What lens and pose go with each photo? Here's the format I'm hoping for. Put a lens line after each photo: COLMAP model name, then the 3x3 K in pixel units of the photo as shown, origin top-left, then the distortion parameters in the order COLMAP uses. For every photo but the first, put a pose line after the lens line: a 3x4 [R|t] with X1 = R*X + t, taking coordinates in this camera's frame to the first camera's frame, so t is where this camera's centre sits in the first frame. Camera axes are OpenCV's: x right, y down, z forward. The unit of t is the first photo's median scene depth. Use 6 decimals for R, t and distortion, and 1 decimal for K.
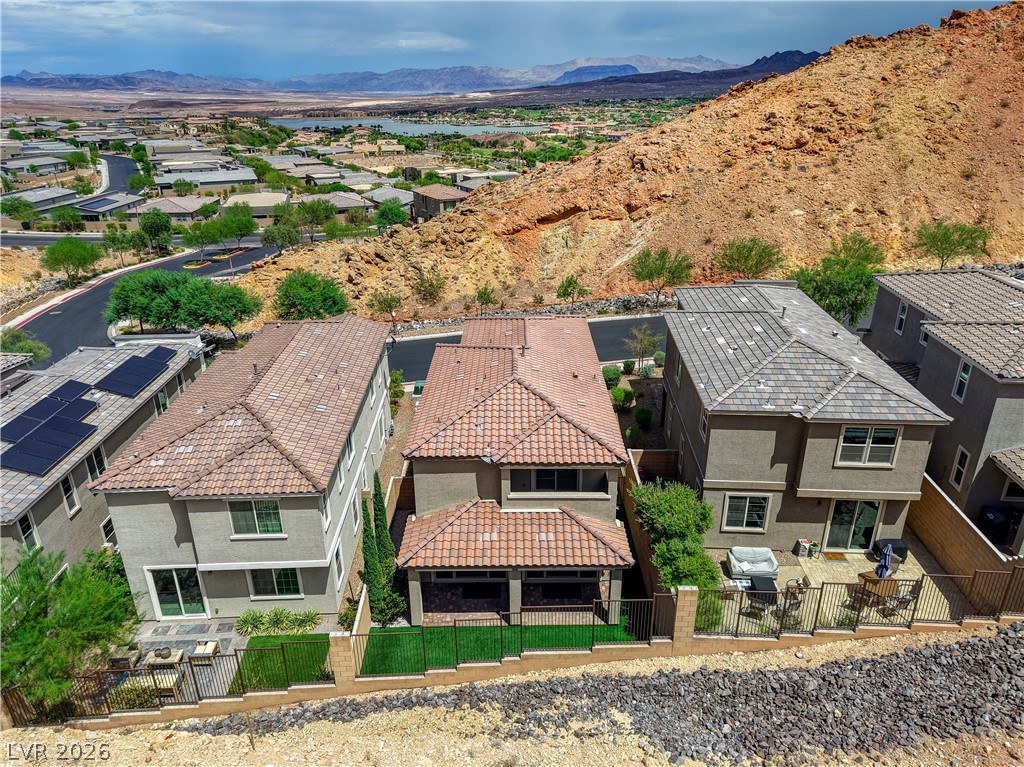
lens RADIAL K [[691.2, 0, 517.4], [0, 691.2, 381.3], [0, 0, 1]] dist [0.030532, -0.021130]
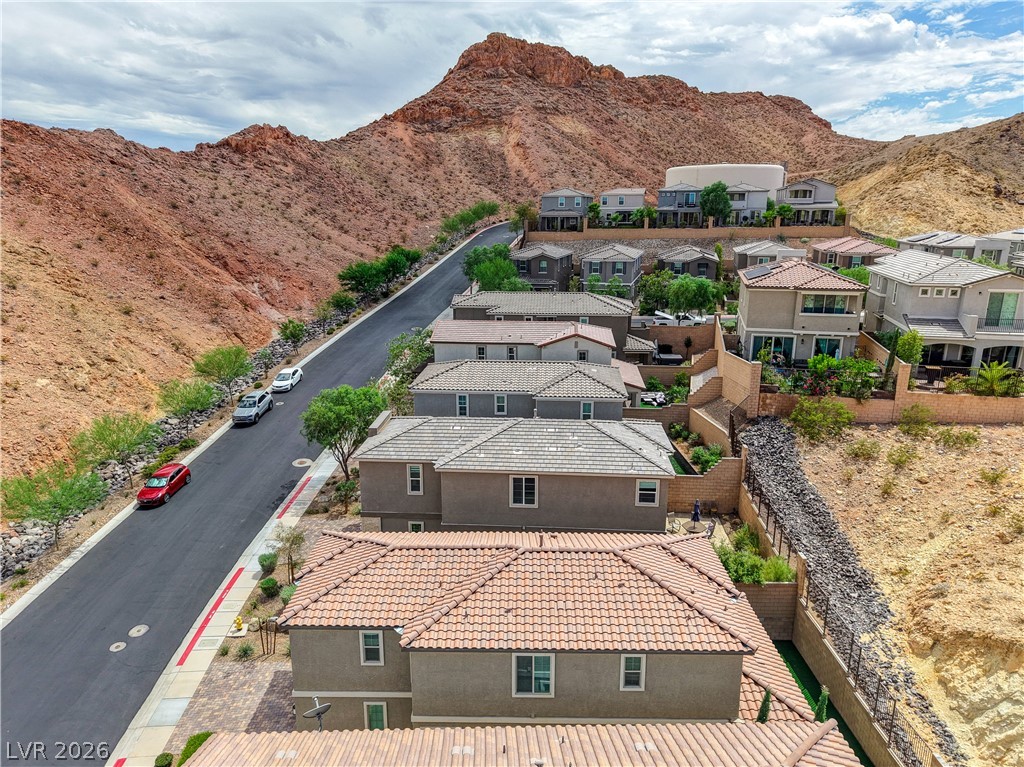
lens RADIAL K [[691.2, 0, 517.4], [0, 691.2, 381.3], [0, 0, 1]] dist [0.030532, -0.021130]
pose [[0.007957, -0.234503, 0.972083, -0.387460], [0.390586, 0.895619, 0.212860, -0.205993], [-0.920532, 0.377988, 0.098720, 0.424572]]
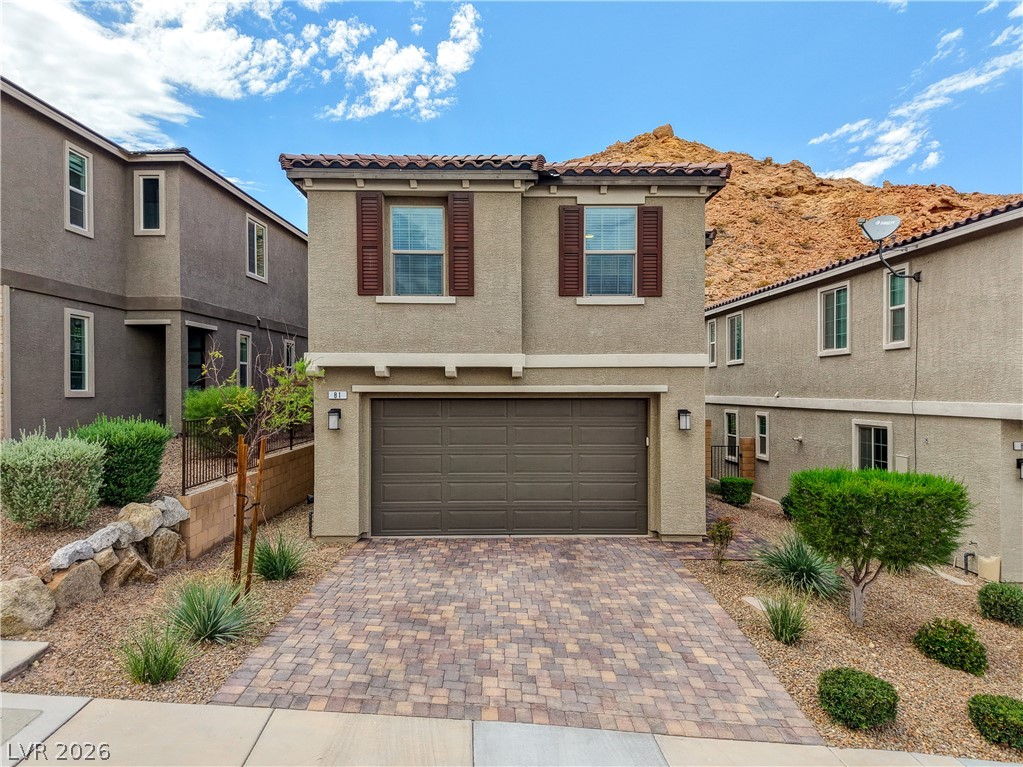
lens RADIAL K [[683.5, 0, 511.8], [0, 683.5, 392.5], [0, 0, 1]] dist [0.015423, -0.001318]
pose [[-0.999789, 0.005661, -0.019765, 0.010875], [-0.002658, 0.917688, 0.397293, -0.074883], [0.020387, 0.397261, -0.917479, 0.813088]]
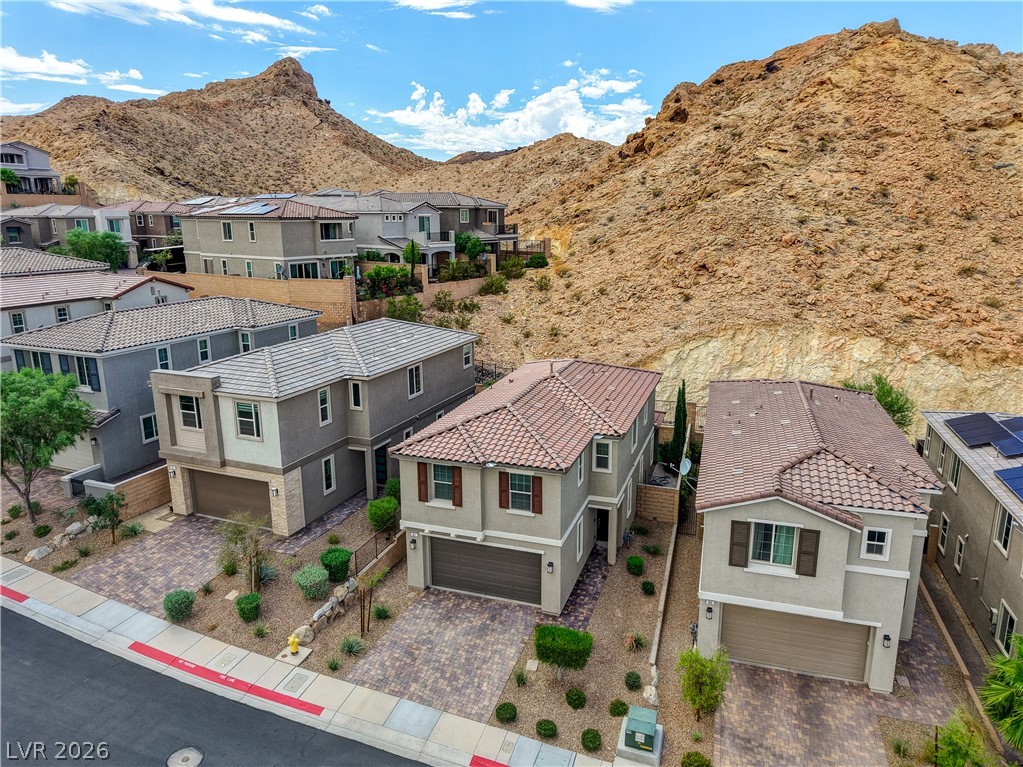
lens RADIAL K [[687.6, 0, 527.3], [0, 687.6, 370.3], [0, 0, 1]] dist [0.028561, -0.020268]
pose [[-0.948514, -0.066980, 0.309573, -0.141470], [0.127116, 0.814719, 0.565752, -0.323197], [-0.290109, 0.575975, -0.764258, 0.901572]]
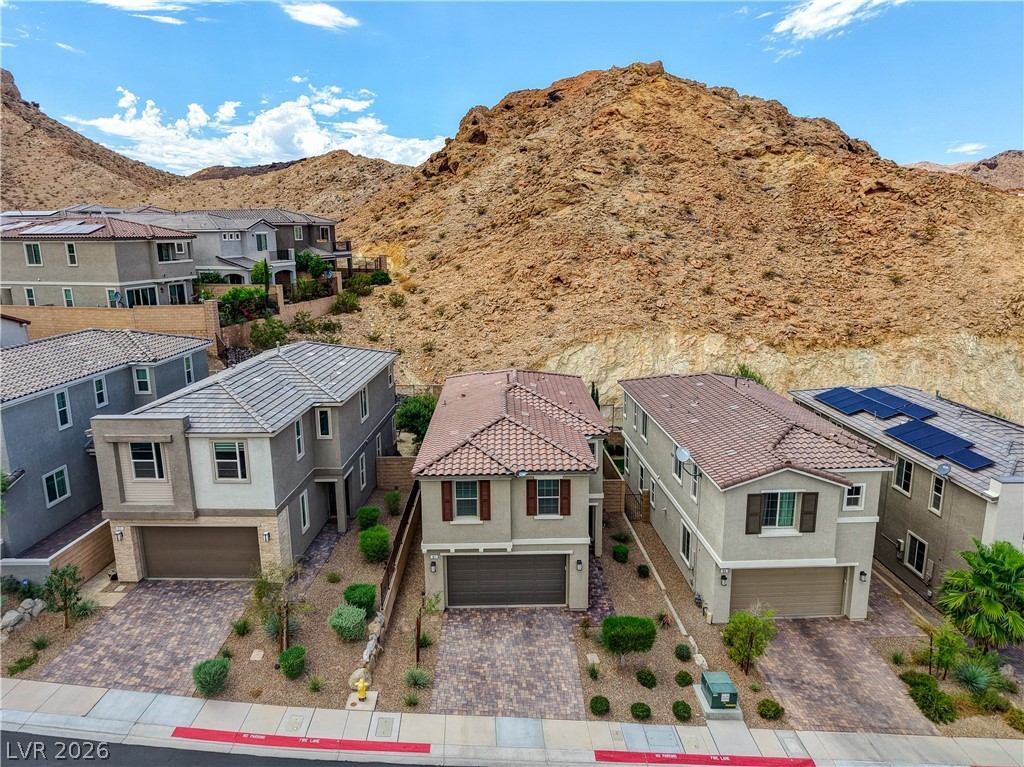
lens RADIAL K [[680.8, 0, 512.2], [0, 680.8, 371.4], [0, 0, 1]] dist [0.029505, -0.020161]
pose [[-0.999829, 0.015244, -0.010435, 0.006916], [0.006550, 0.820697, 0.571326, -0.336376], [0.017273, 0.571160, -0.820657, 0.931051]]
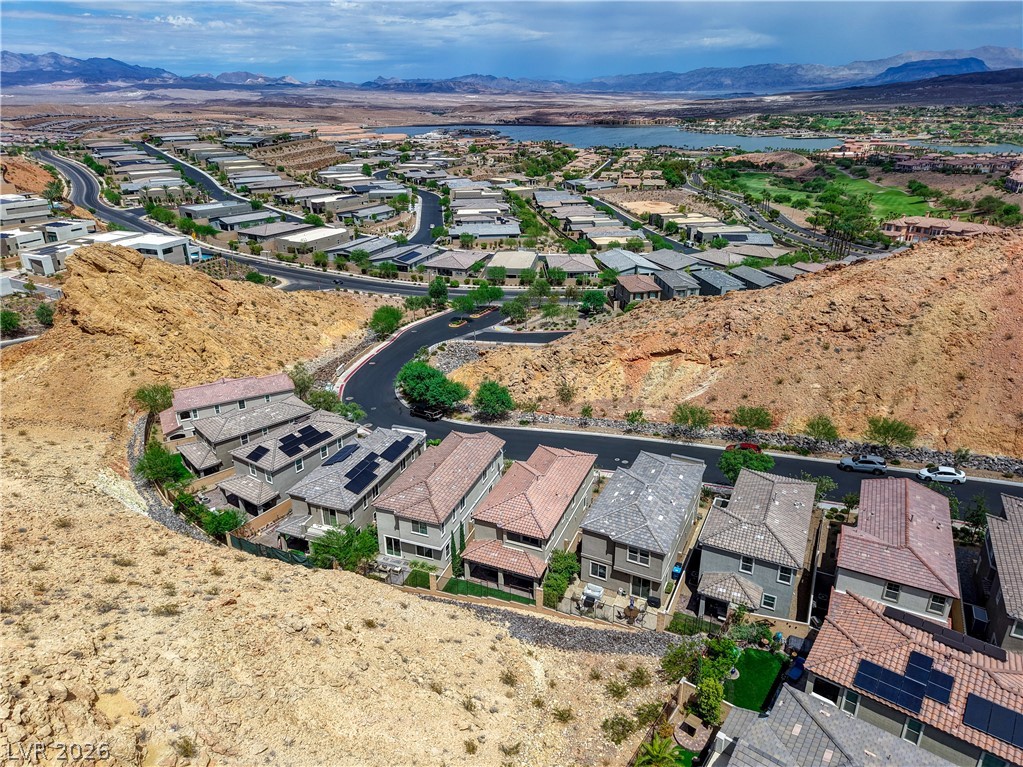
lens RADIAL K [[683.7, 0, 505.9], [0, 683.7, 377.2], [0, 0, 1]] dist [0.054409, -0.061610]
pose [[0.918420, 0.149345, -0.366333, 0.343177], [-0.149335, 0.988375, 0.028543, -0.211124], [0.366337, 0.028492, 0.930046, -0.579180]]
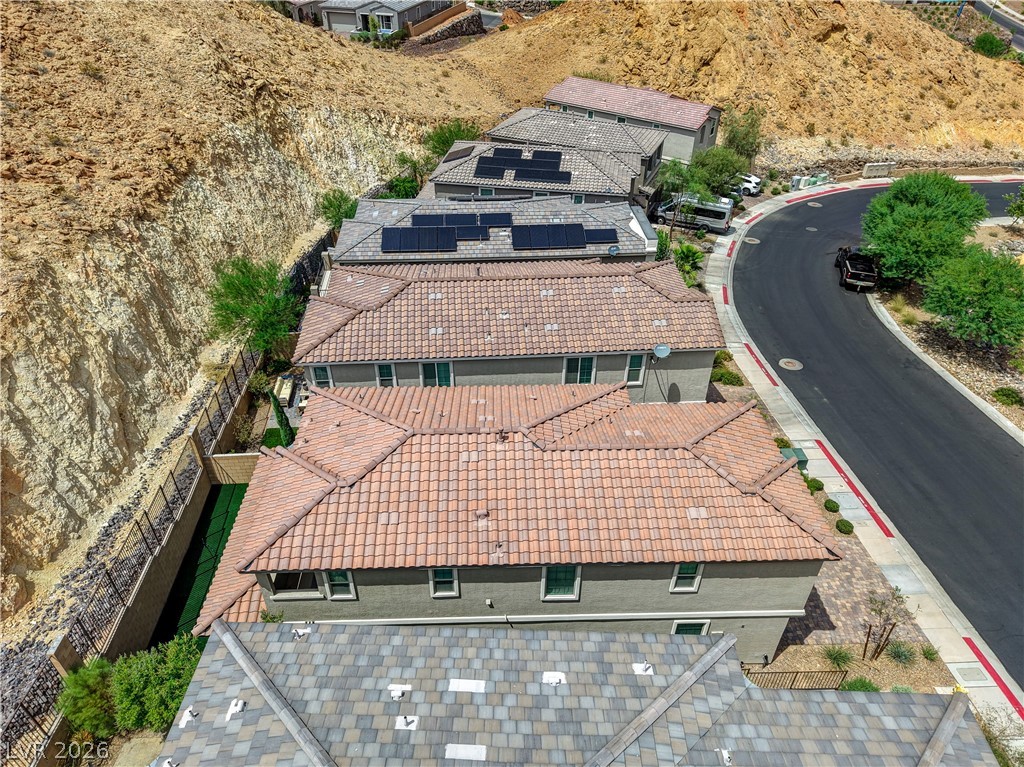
lens RADIAL K [[683.6, 0, 510.9], [0, 683.6, 383.2], [0, 0, 1]] dist [0.027411, -0.014052]
pose [[0.024977, 0.606189, -0.794929, 0.256260], [-0.395125, 0.736415, 0.549153, -0.228103], [0.918288, 0.300380, 0.257914, 0.401289]]
